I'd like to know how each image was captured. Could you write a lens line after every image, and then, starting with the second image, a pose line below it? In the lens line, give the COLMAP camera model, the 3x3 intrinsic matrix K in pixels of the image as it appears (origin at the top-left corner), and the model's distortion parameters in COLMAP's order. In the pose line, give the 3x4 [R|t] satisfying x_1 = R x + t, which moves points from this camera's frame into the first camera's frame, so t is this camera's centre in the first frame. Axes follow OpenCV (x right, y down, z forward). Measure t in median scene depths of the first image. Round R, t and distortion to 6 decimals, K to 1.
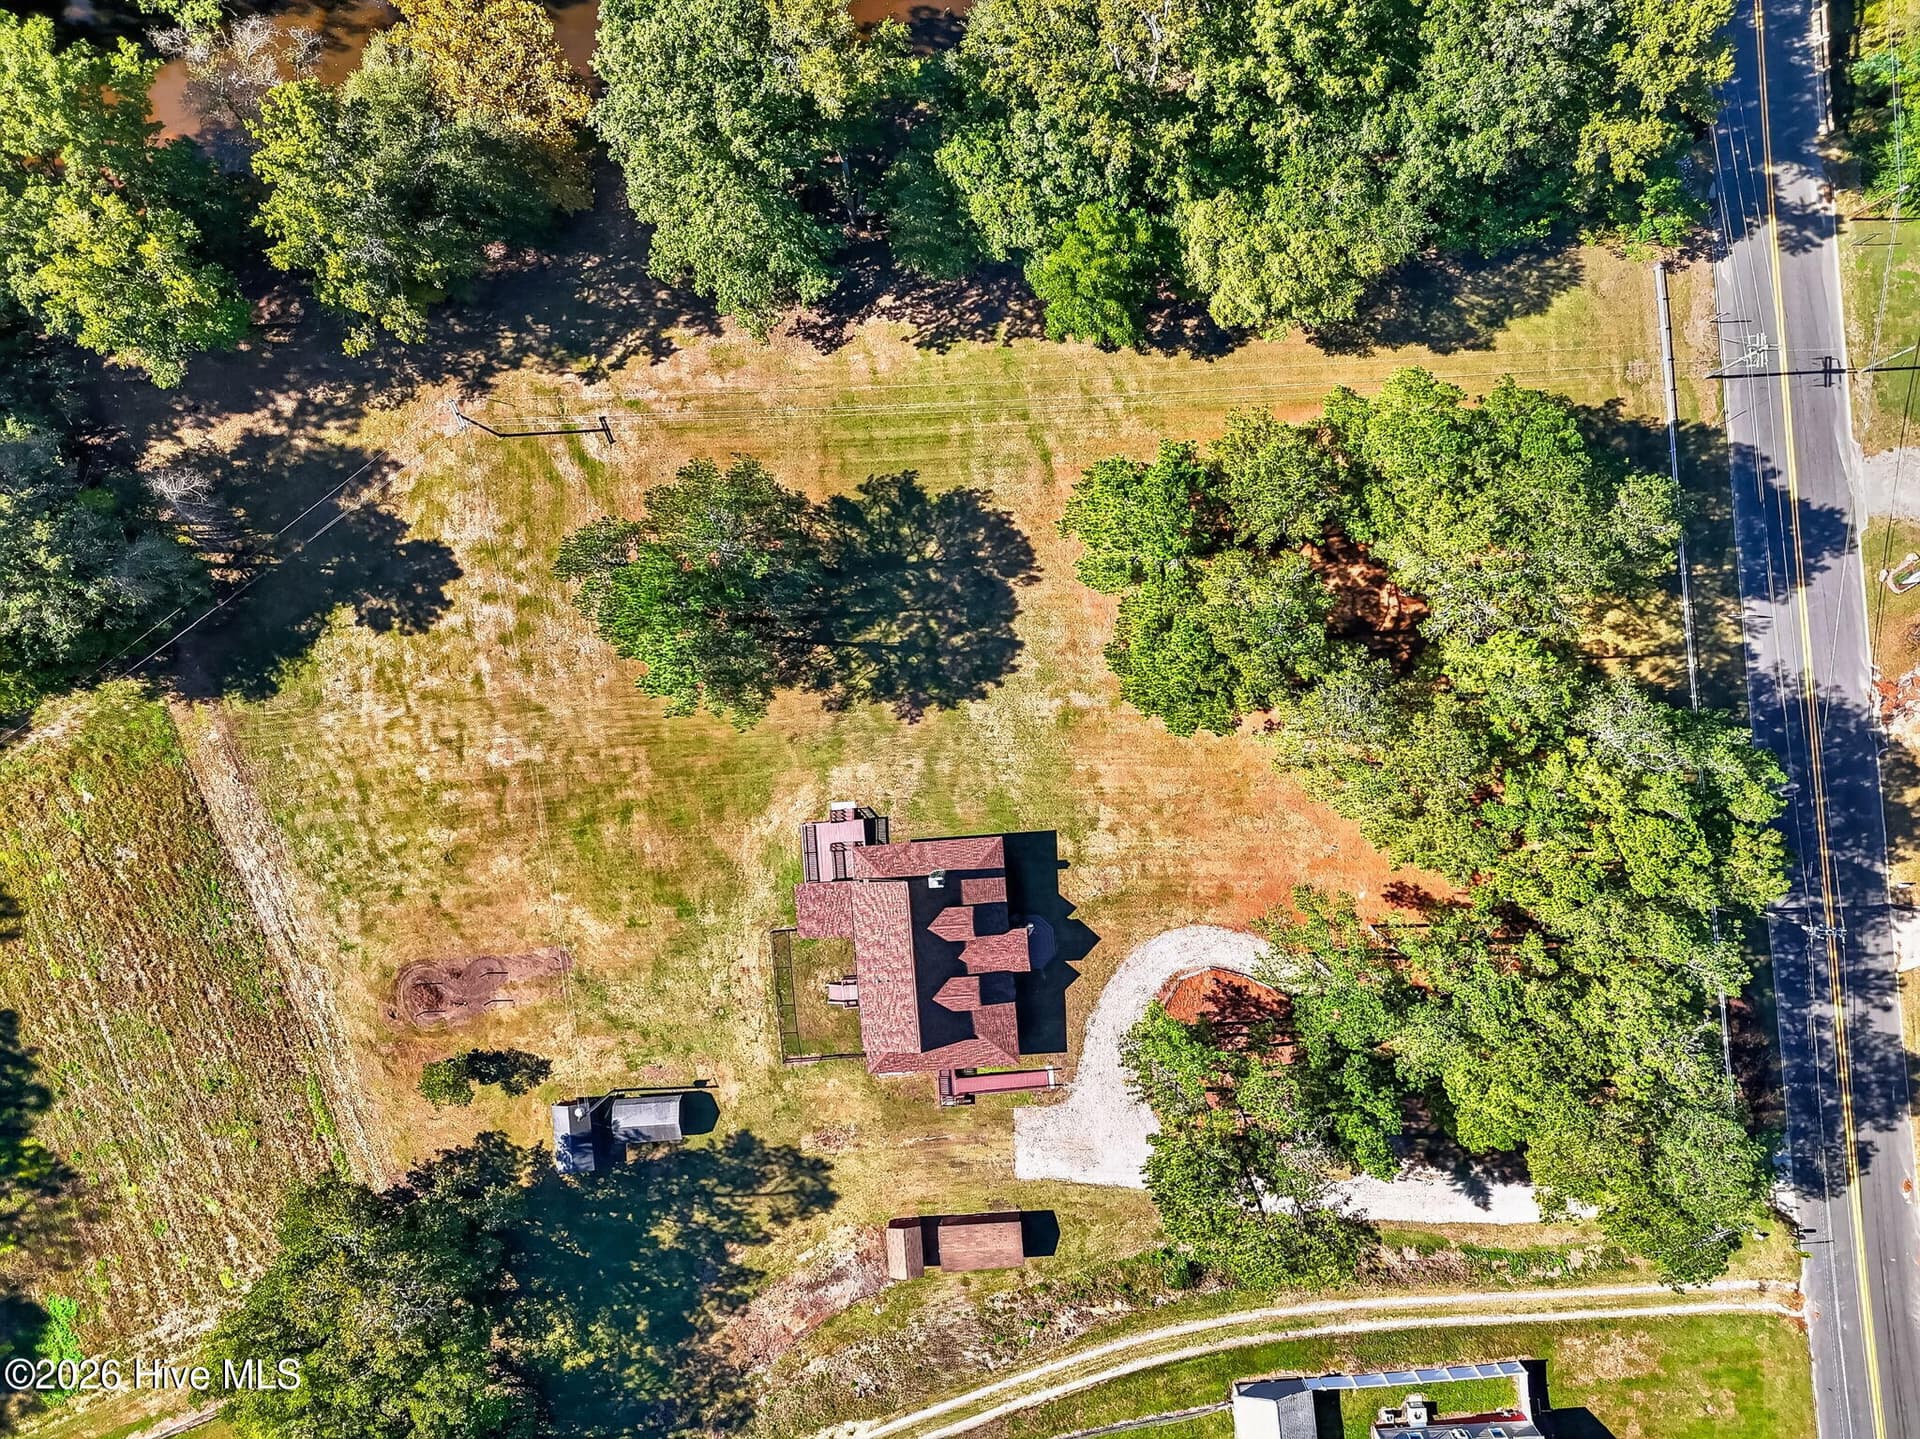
lens RADIAL K [[1409.3, 0, 959.0], [0, 1409.3, 676.6], [0, 0, 1]] dist [0.101510, -0.094519]
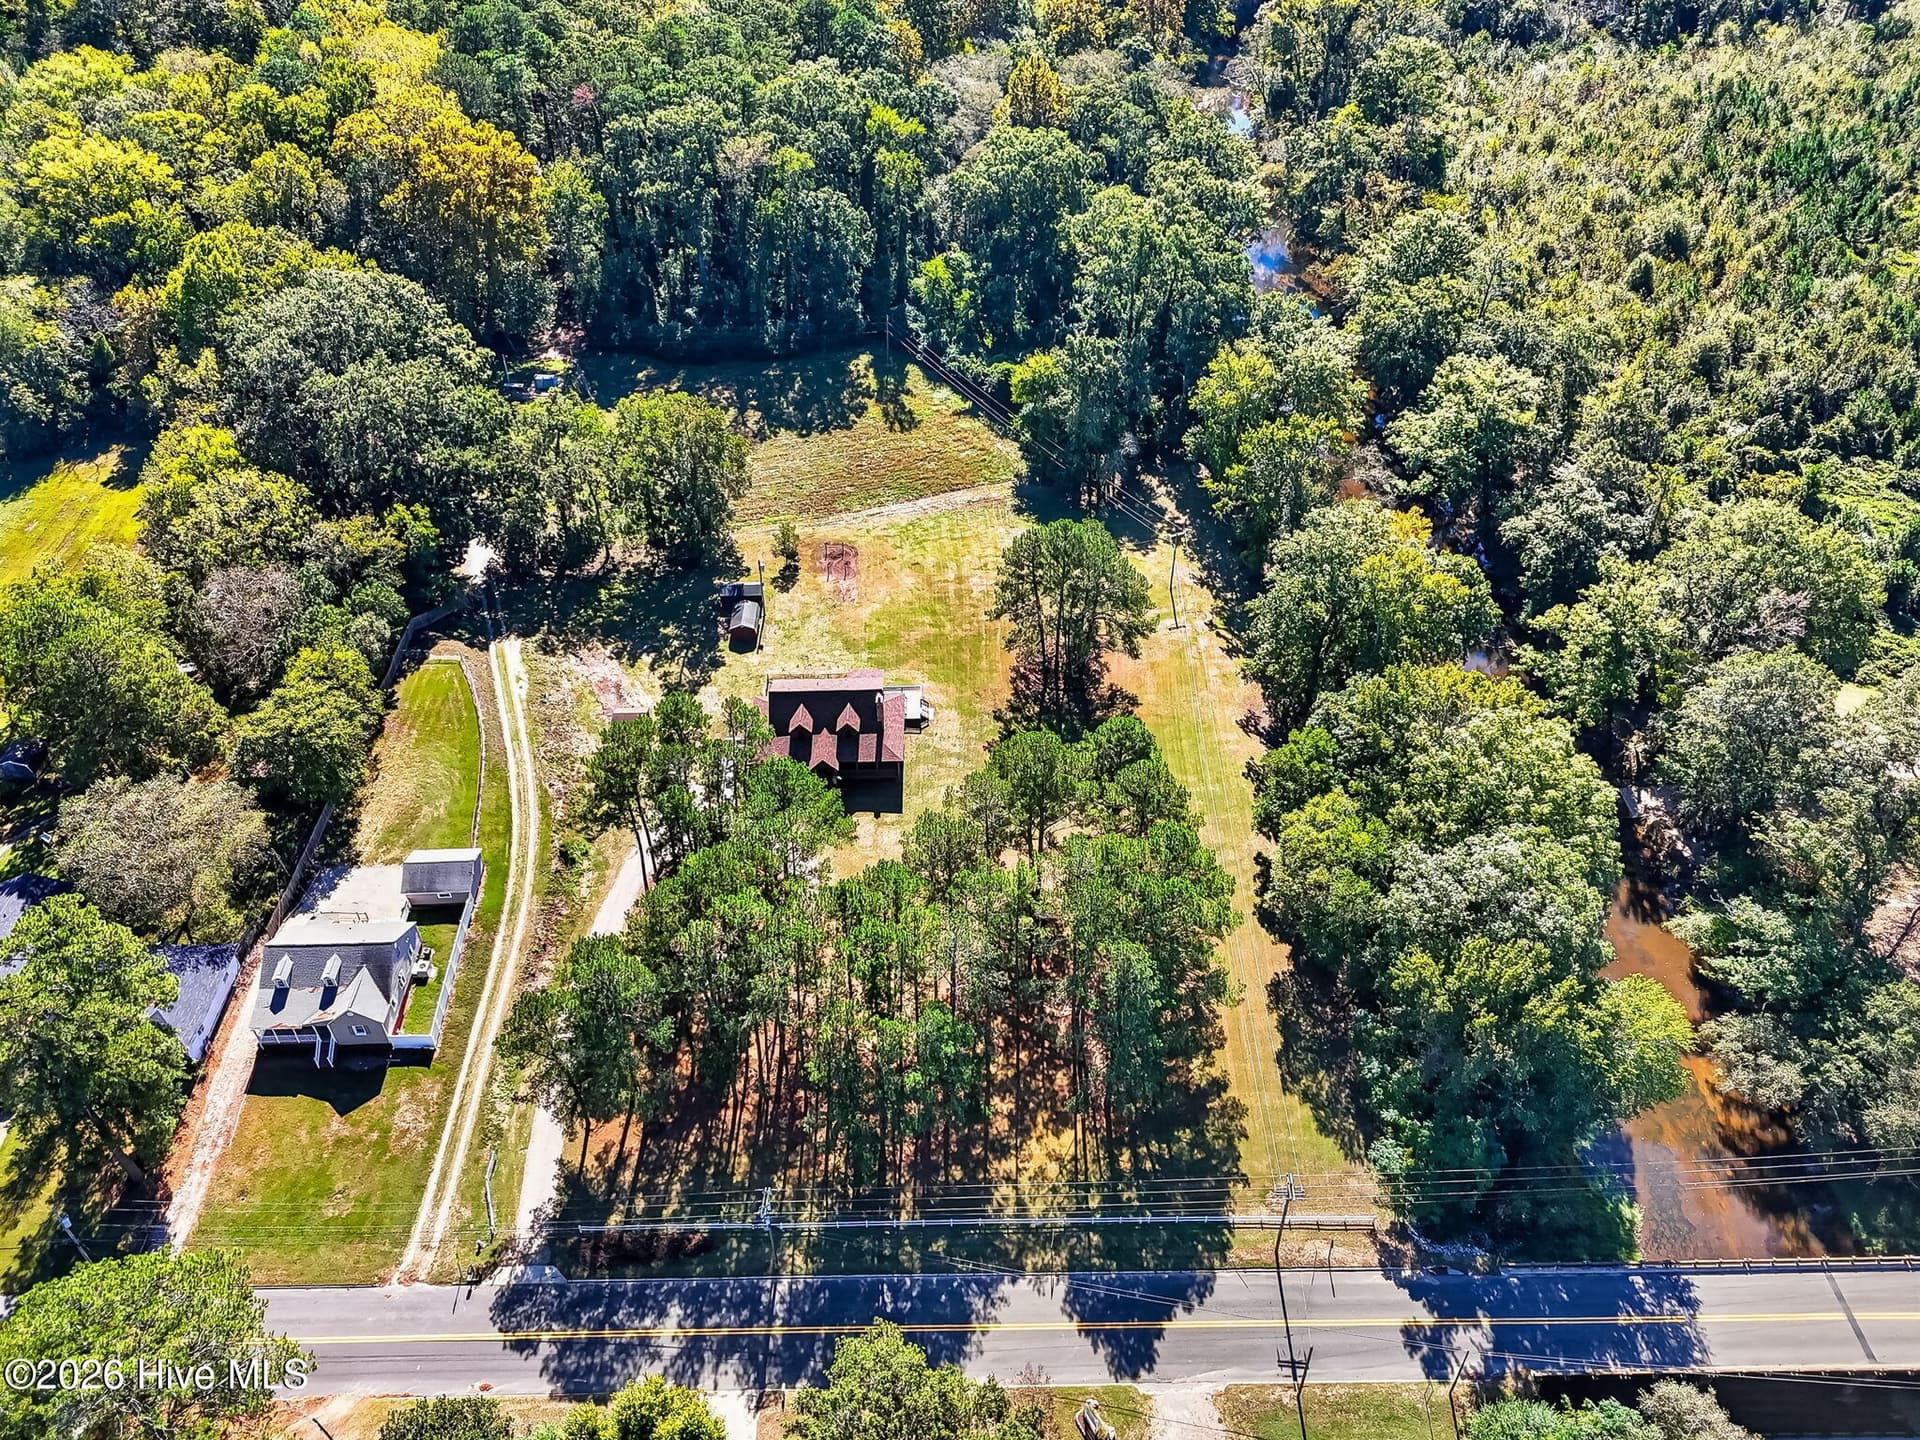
lens RADIAL K [[1427.2, 0, 960.0], [0, 1427.2, 720.0], [0, 0, 1]] dist [0.085138, -0.083642]
pose [[-0.058329, 0.694919, -0.716719, 1.024026], [-0.998284, -0.044378, 0.038216, 0.003166], [-0.005250, 0.717718, 0.696314, -0.036024]]
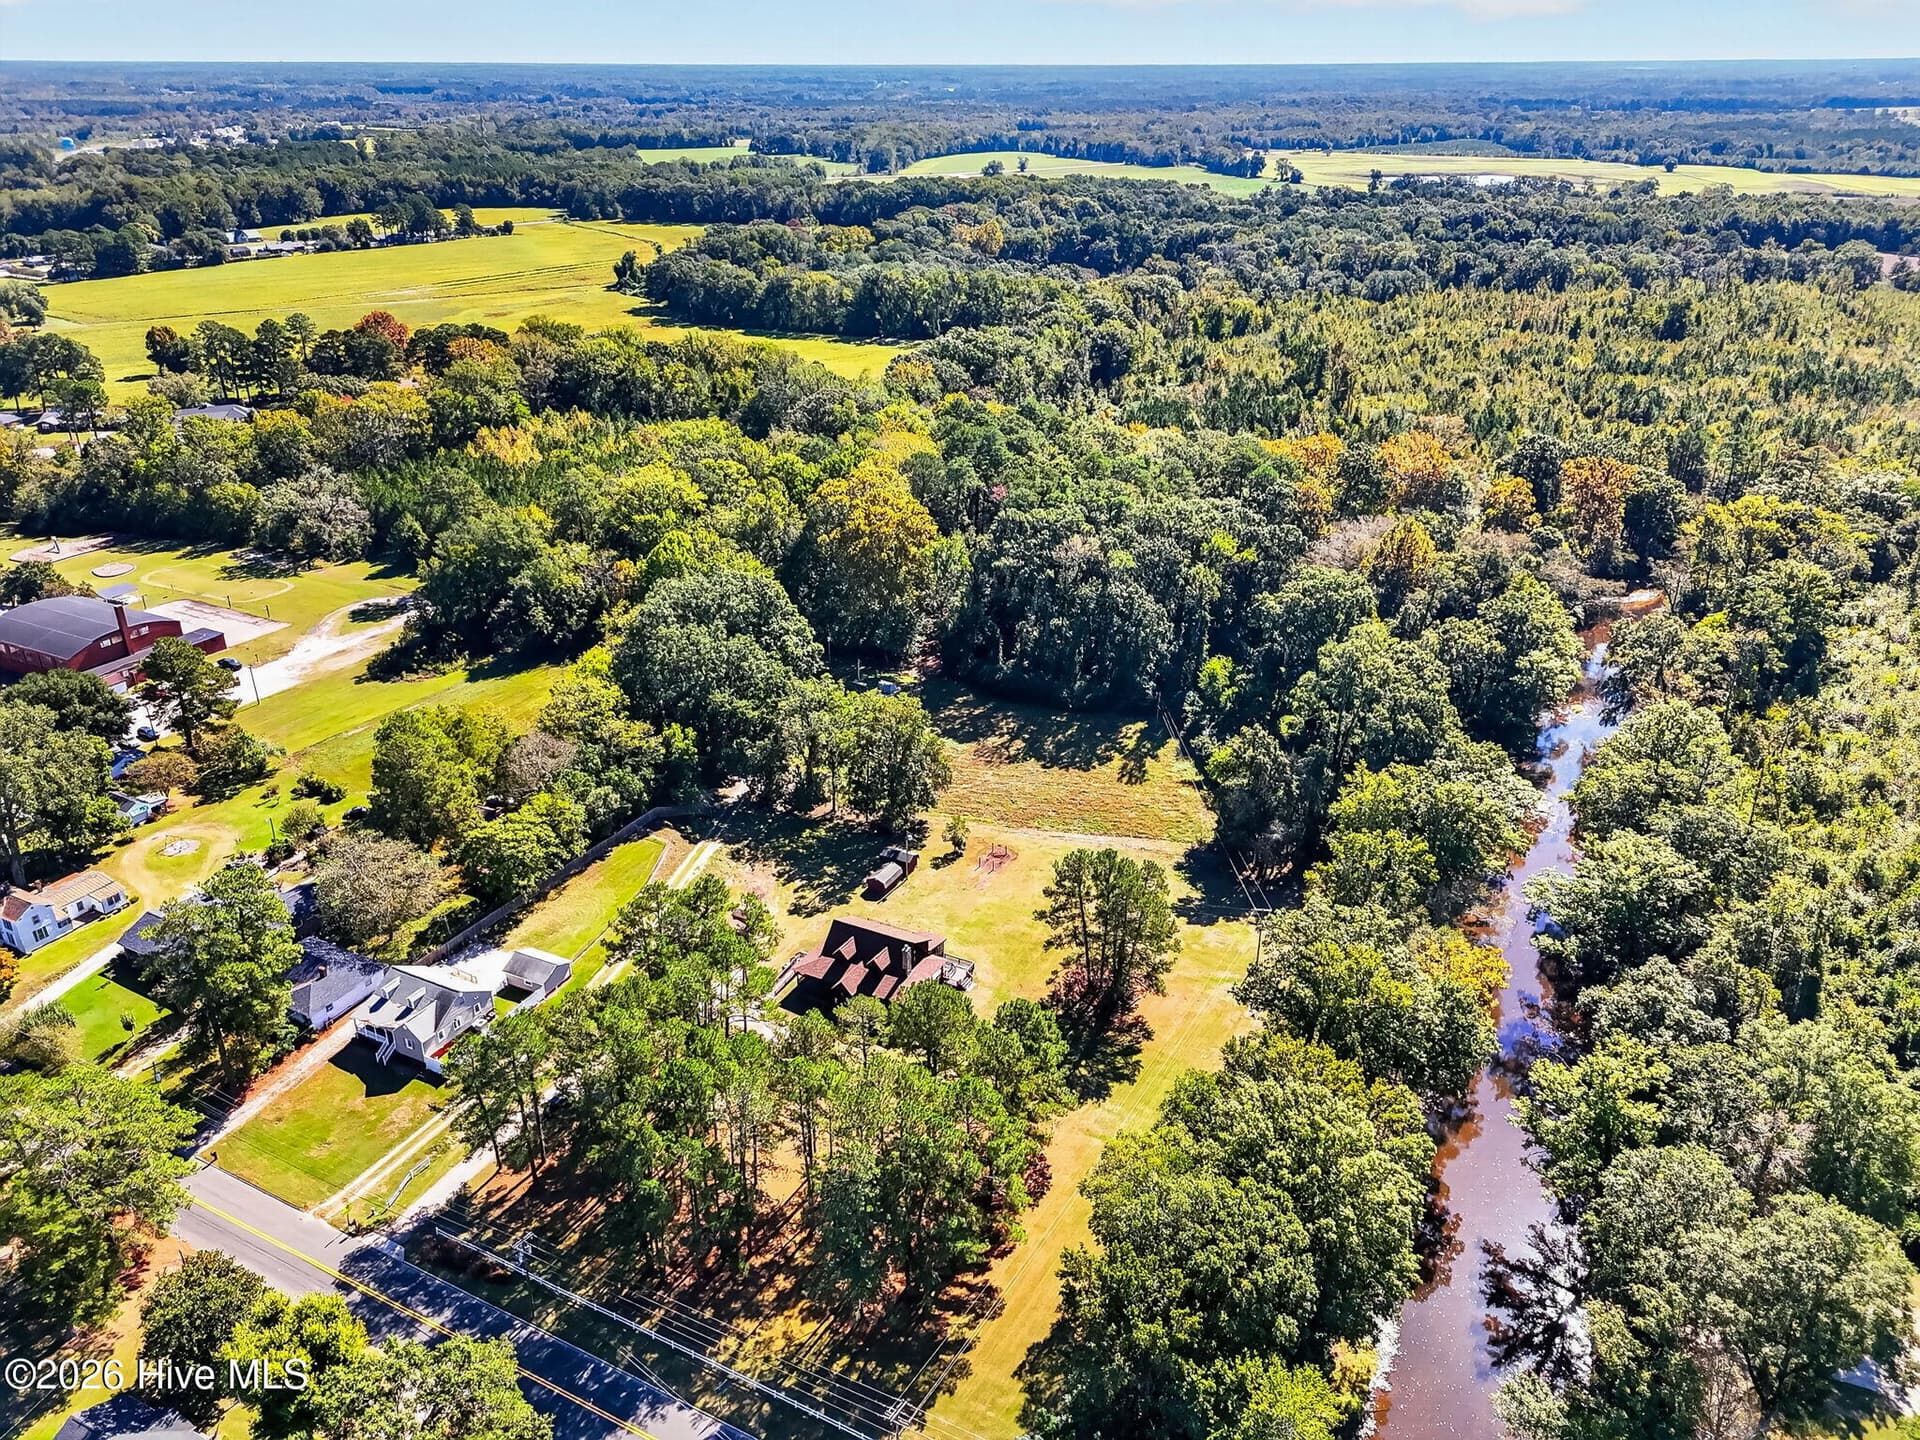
lens RADIAL K [[1402.8, 0, 954.9], [0, 1402.8, 714.9], [0, 0, 1]] dist [0.096892, -0.080432]
pose [[-0.531076, 0.395659, -0.749274, 1.092160], [-0.847231, -0.234882, 0.476476, -0.636579], [0.012531, 0.887854, 0.459955, -0.060679]]
